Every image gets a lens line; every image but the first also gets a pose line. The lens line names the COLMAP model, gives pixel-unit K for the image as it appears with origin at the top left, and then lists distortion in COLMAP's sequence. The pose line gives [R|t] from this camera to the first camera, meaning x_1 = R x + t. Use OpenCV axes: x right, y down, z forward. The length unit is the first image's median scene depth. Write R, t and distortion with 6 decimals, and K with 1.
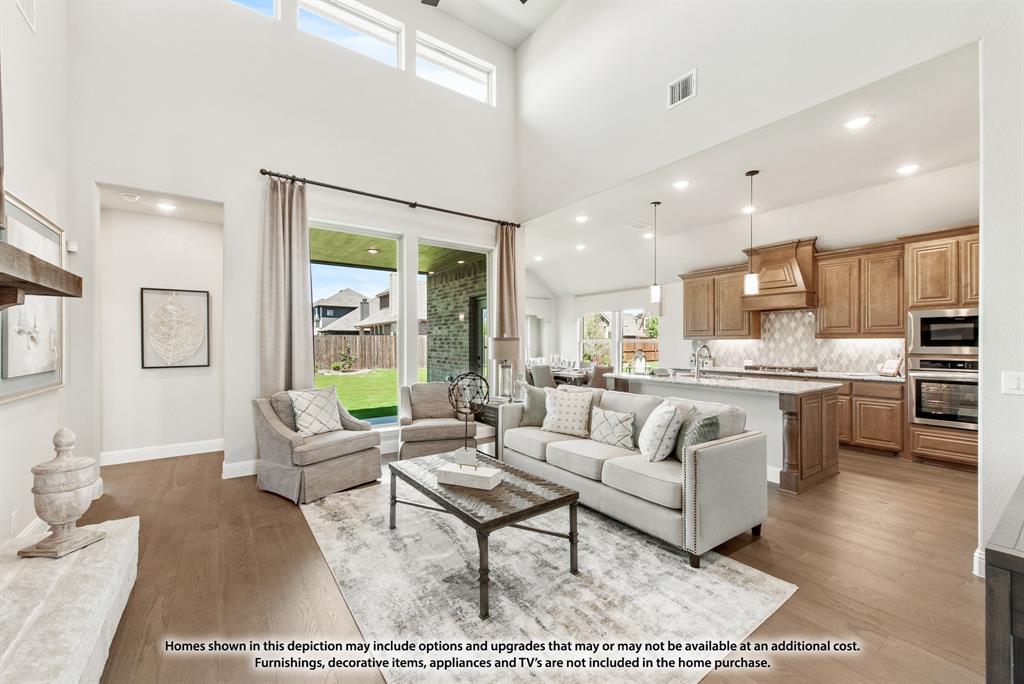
lens RADIAL K [[406.5, 0, 512.0], [0, 406.5, 342.0], [0, 0, 1]] dist [0.002882, -0.000364]
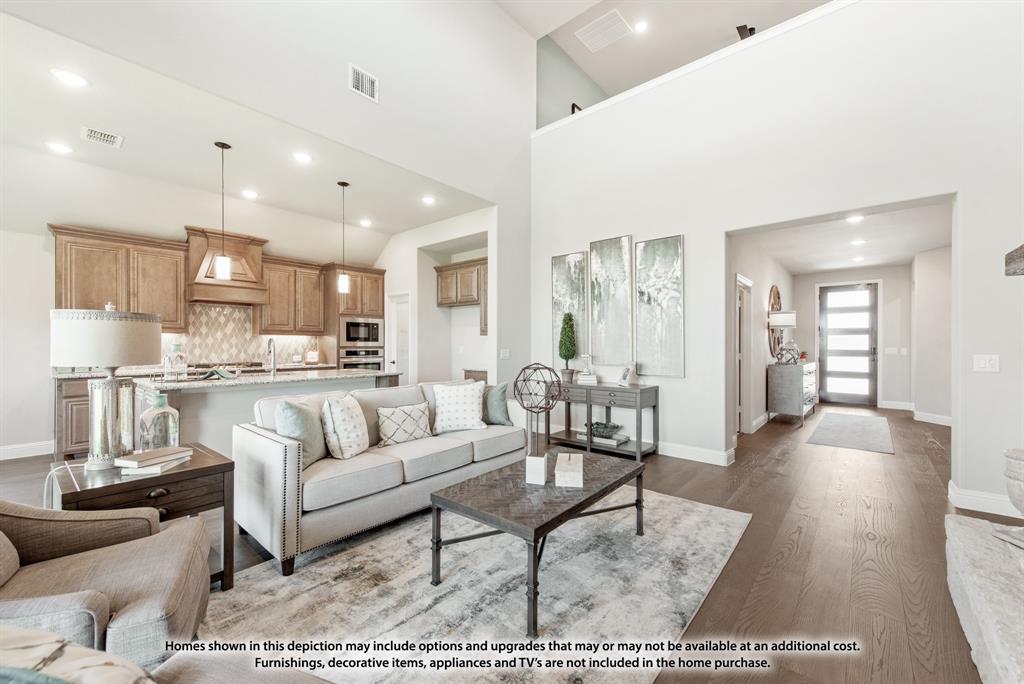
lens RADIAL K [[406.7, 0, 512.0], [0, 406.7, 342.0], [0, 0, 1]] dist [0.009294, -0.000317]
pose [[-0.240076, 0.006757, 0.970731, -0.443149], [-0.002506, 0.999968, -0.007580, 0.017670], [-0.970751, -0.004253, -0.240051, 0.603389]]
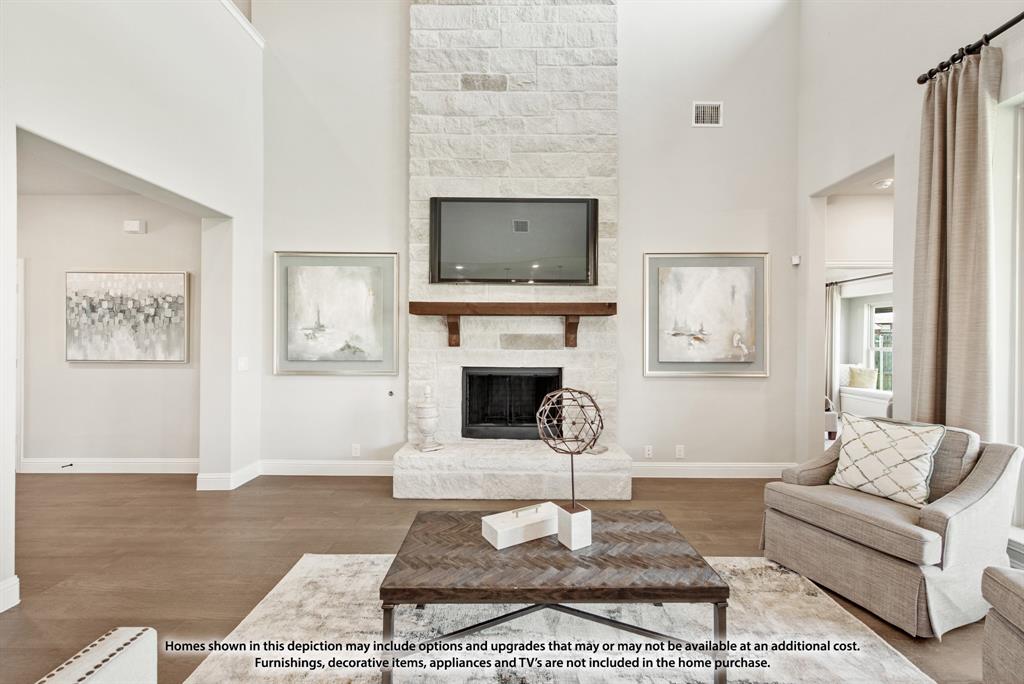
lens RADIAL K [[445.5, 0, 506.8], [0, 445.5, 340.2], [0, 0, 1]] dist [0.009302, -0.000049]
pose [[-0.591210, -0.002060, -0.806515, 0.266773], [-0.004113, 0.999991, 0.000461, 0.000124], [0.806507, 0.003590, -0.591213, 0.669037]]
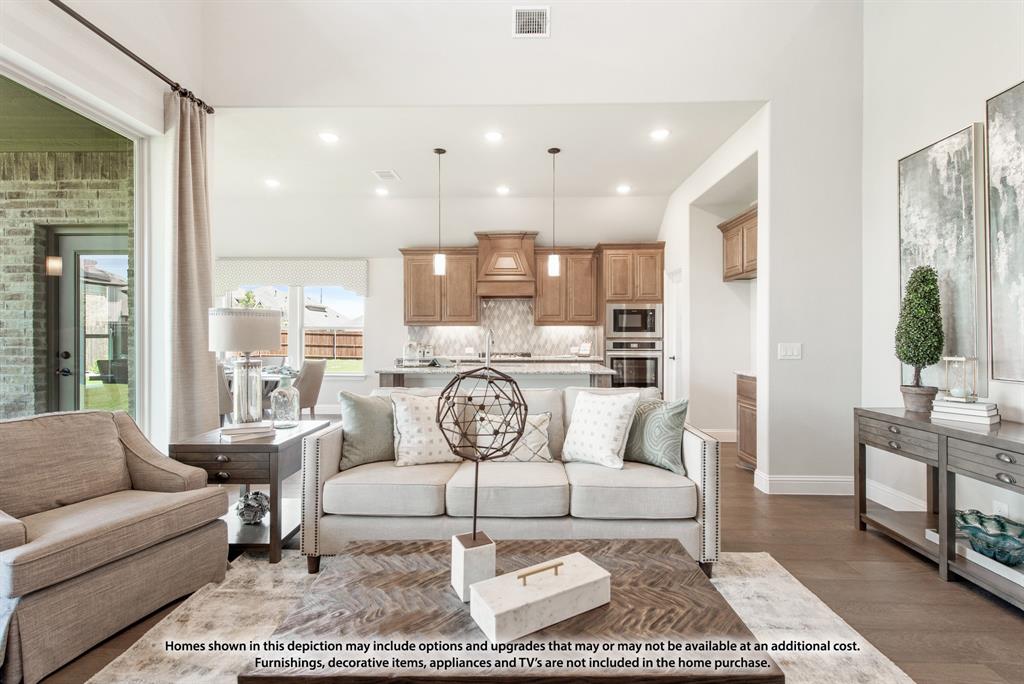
lens RADIAL K [[443.8, 0, 514.9], [0, 443.8, 337.0], [0, 0, 1]] dist [0.012010, -0.000318]
pose [[0.599830, -0.001133, 0.800126, -0.231965], [-0.001791, 0.999995, 0.002759, 0.018598], [-0.800125, -0.003088, 0.599825, 0.322591]]
